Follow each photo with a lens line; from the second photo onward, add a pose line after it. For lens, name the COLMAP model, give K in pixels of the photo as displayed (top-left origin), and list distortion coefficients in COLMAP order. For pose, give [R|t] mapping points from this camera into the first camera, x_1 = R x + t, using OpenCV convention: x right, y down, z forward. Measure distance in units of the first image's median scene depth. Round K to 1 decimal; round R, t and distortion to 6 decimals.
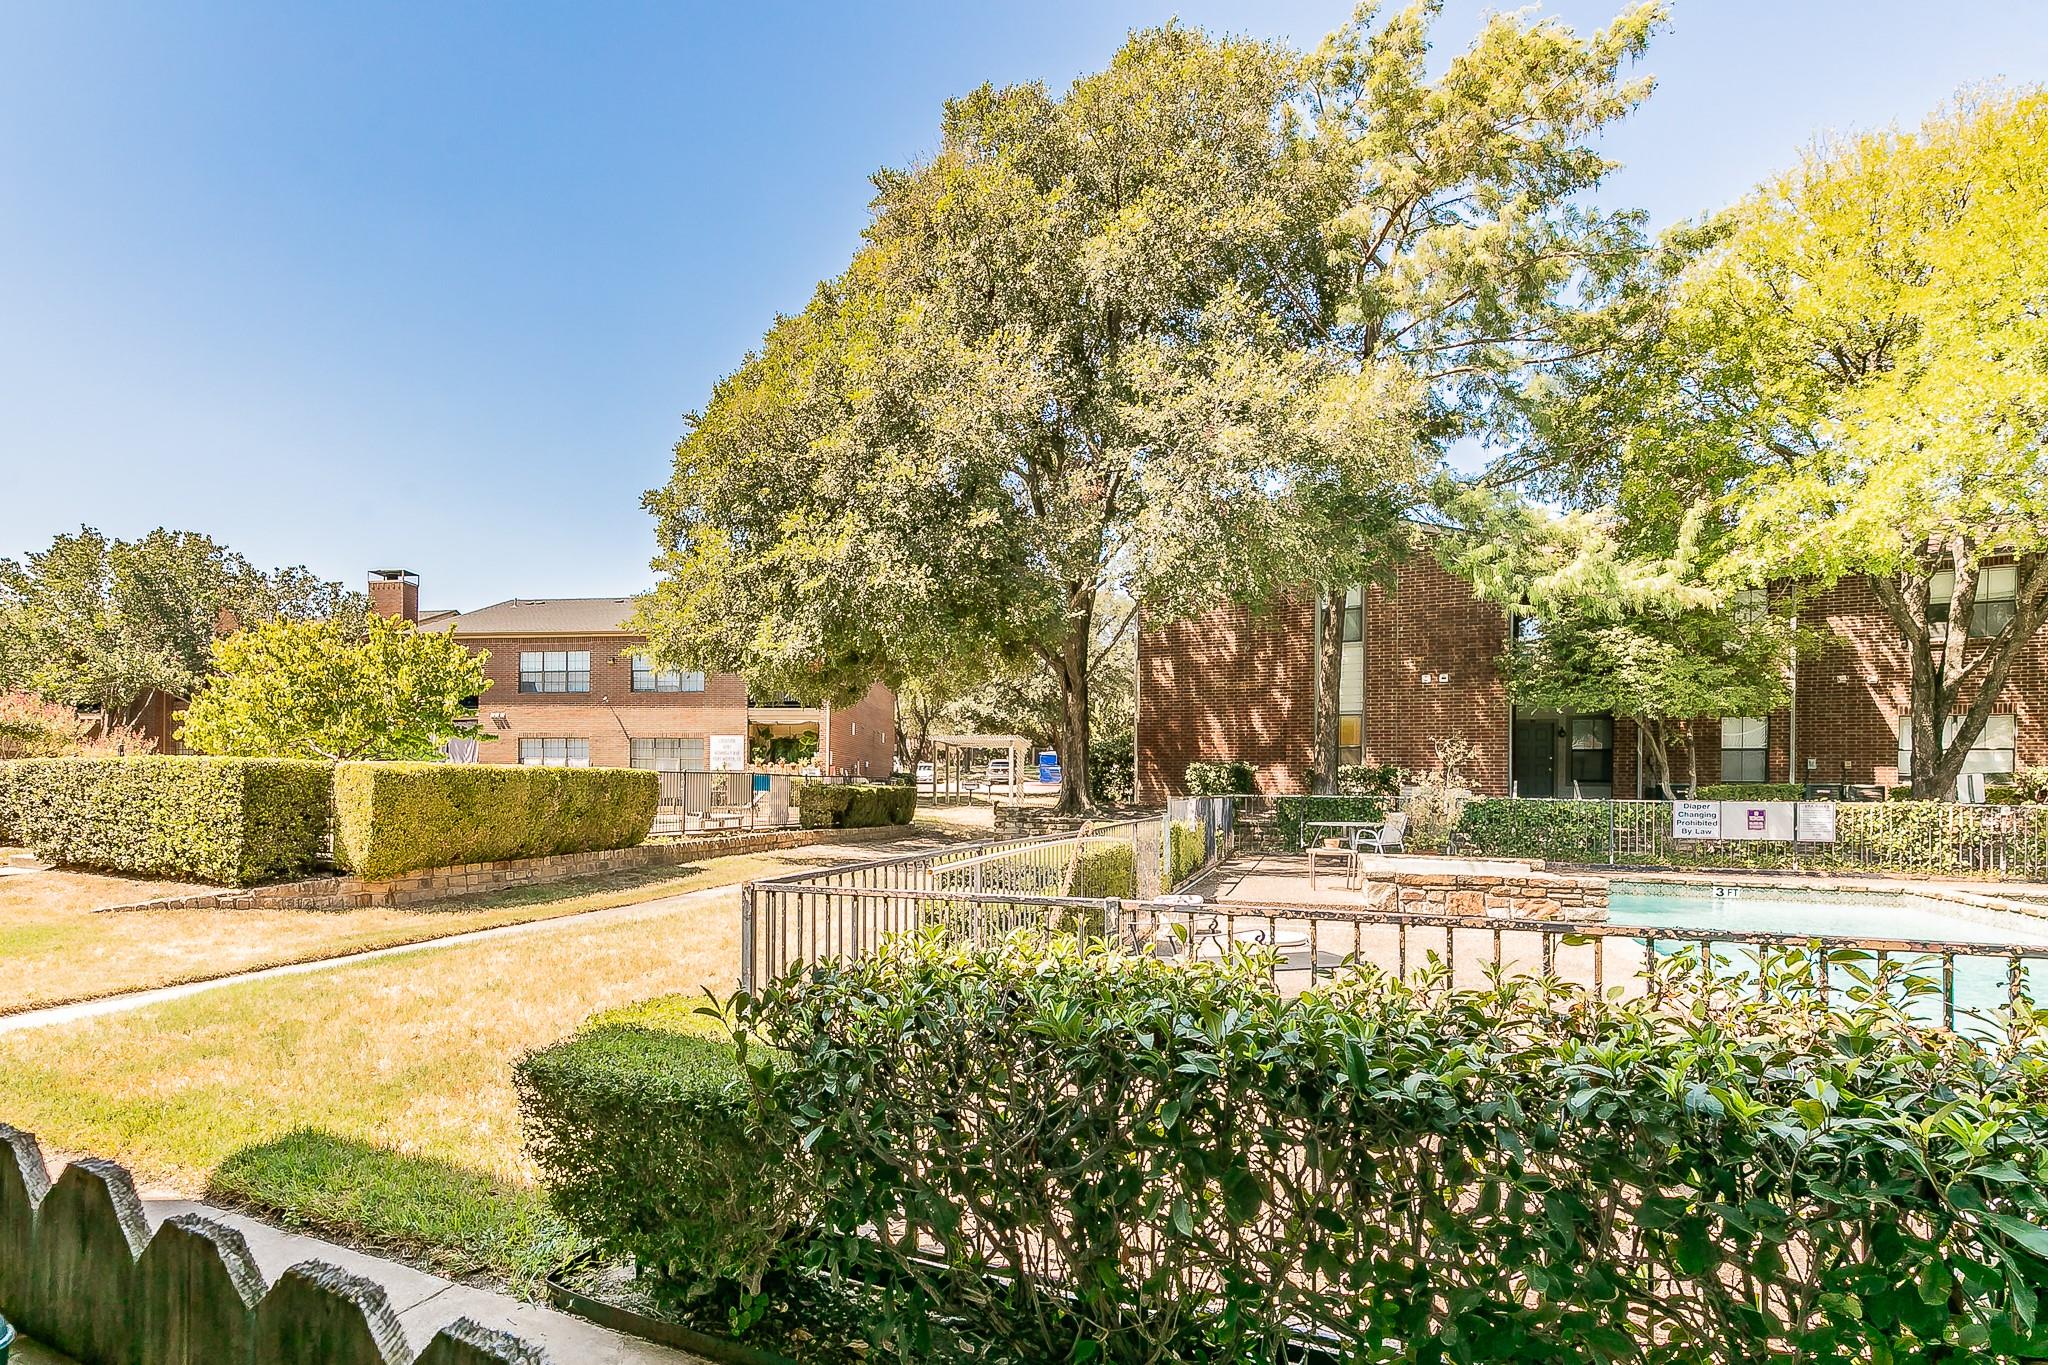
lens RADIAL K [[908.9, 0, 1024.7], [0, 908.9, 683.5], [0, 0, 1]] dist [0.003948, 0.000382]
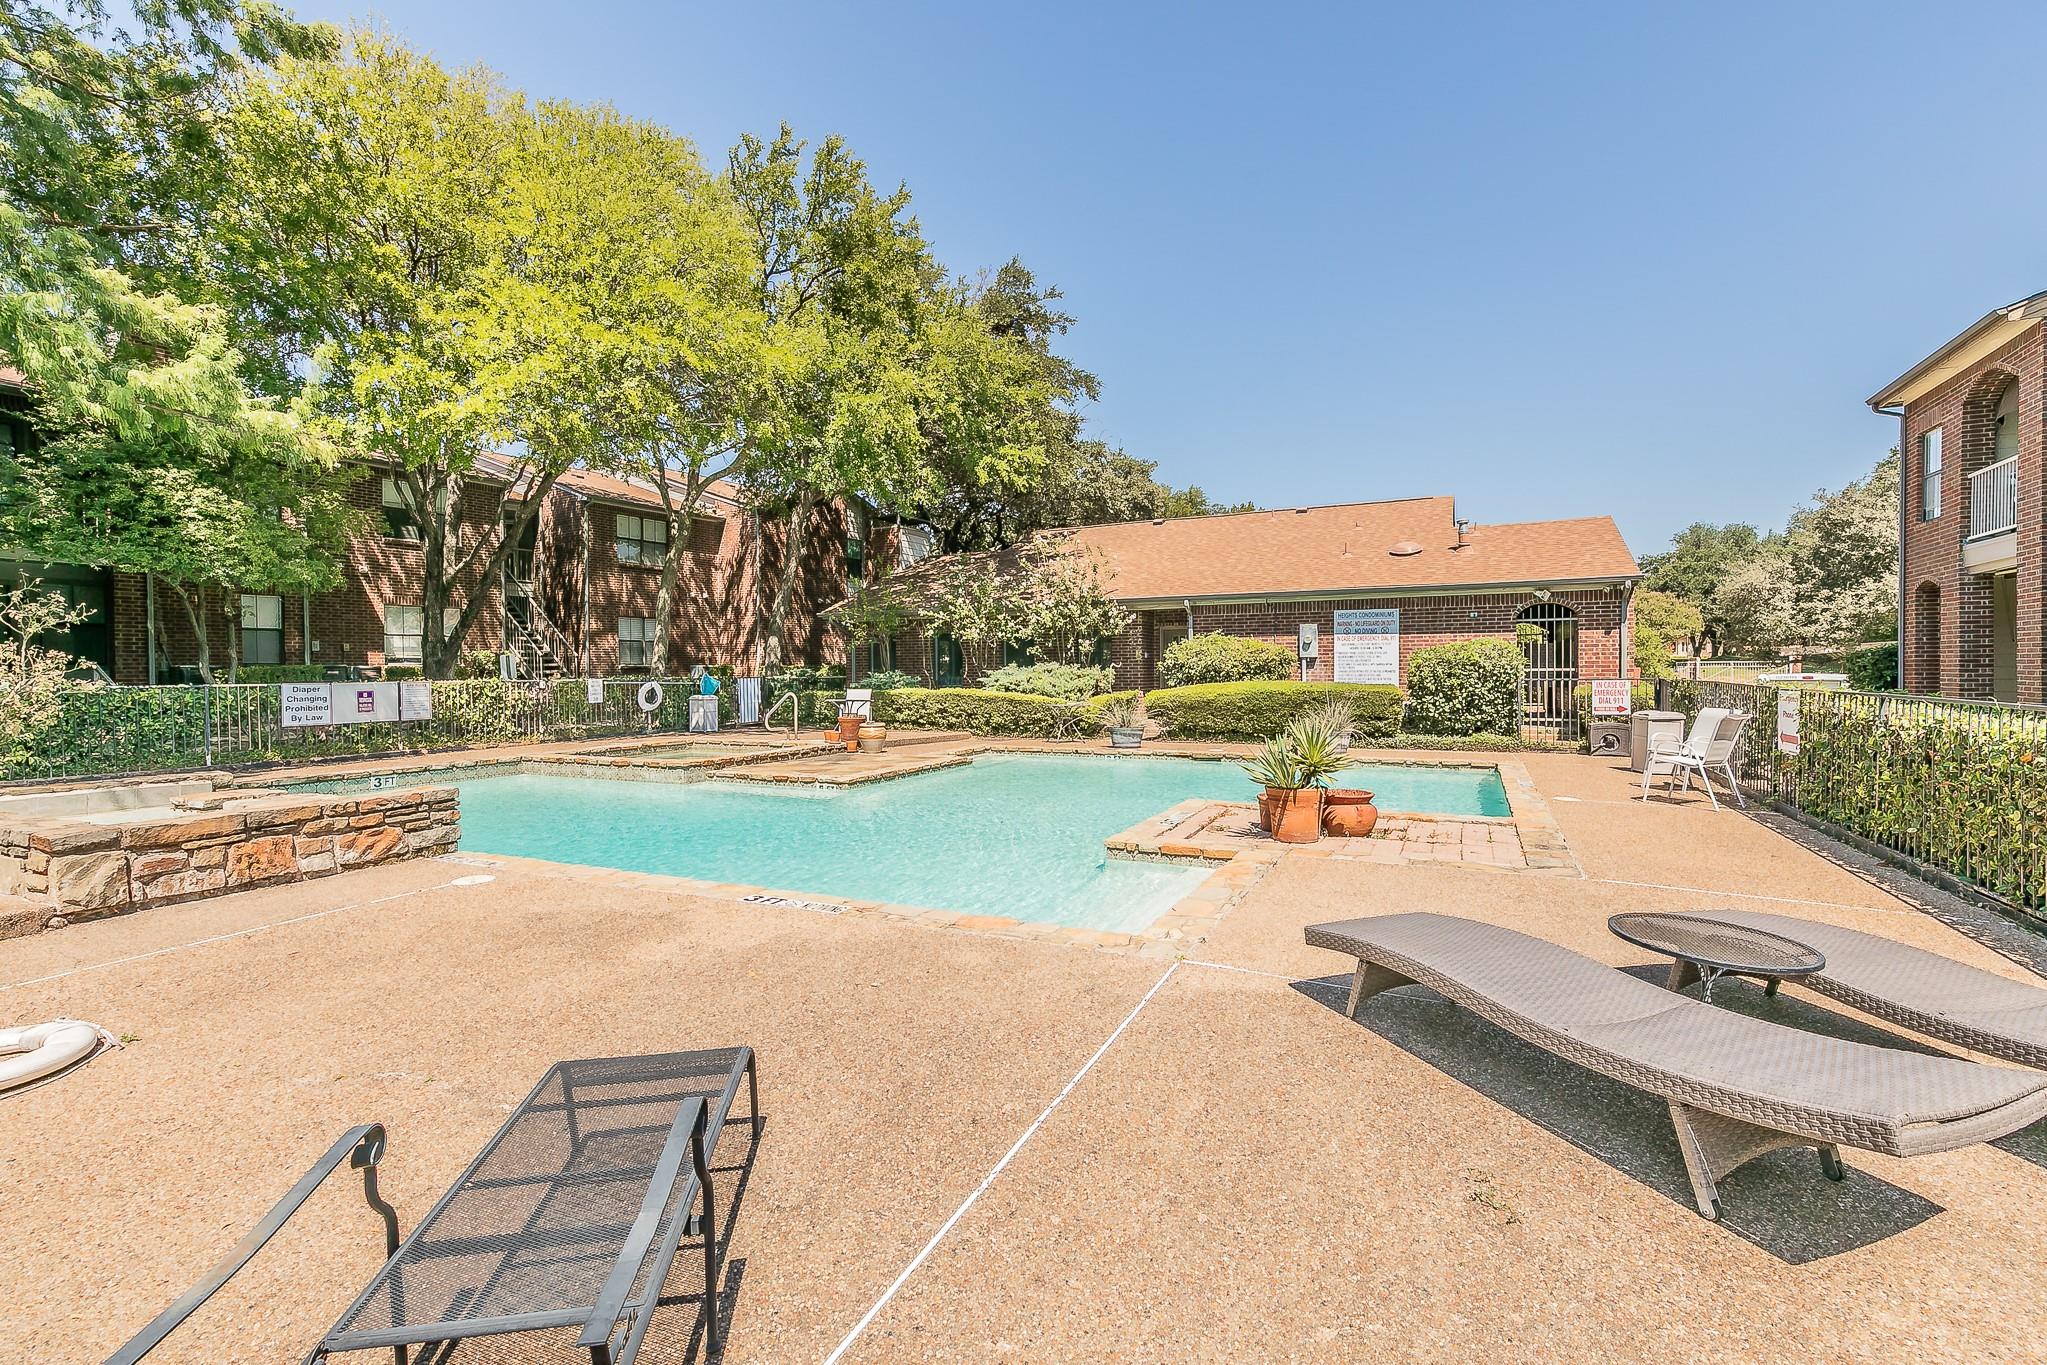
lens RADIAL K [[908.5, 0, 1021.9], [0, 908.5, 683.1], [0, 0, 1]] dist [0.003948, 0.000382]
pose [[0.177732, -0.025505, 0.983748, -0.003096], [-0.099884, 0.994034, 0.043817, 0.017851], [-0.978997, -0.106048, 0.174124, 0.144375]]
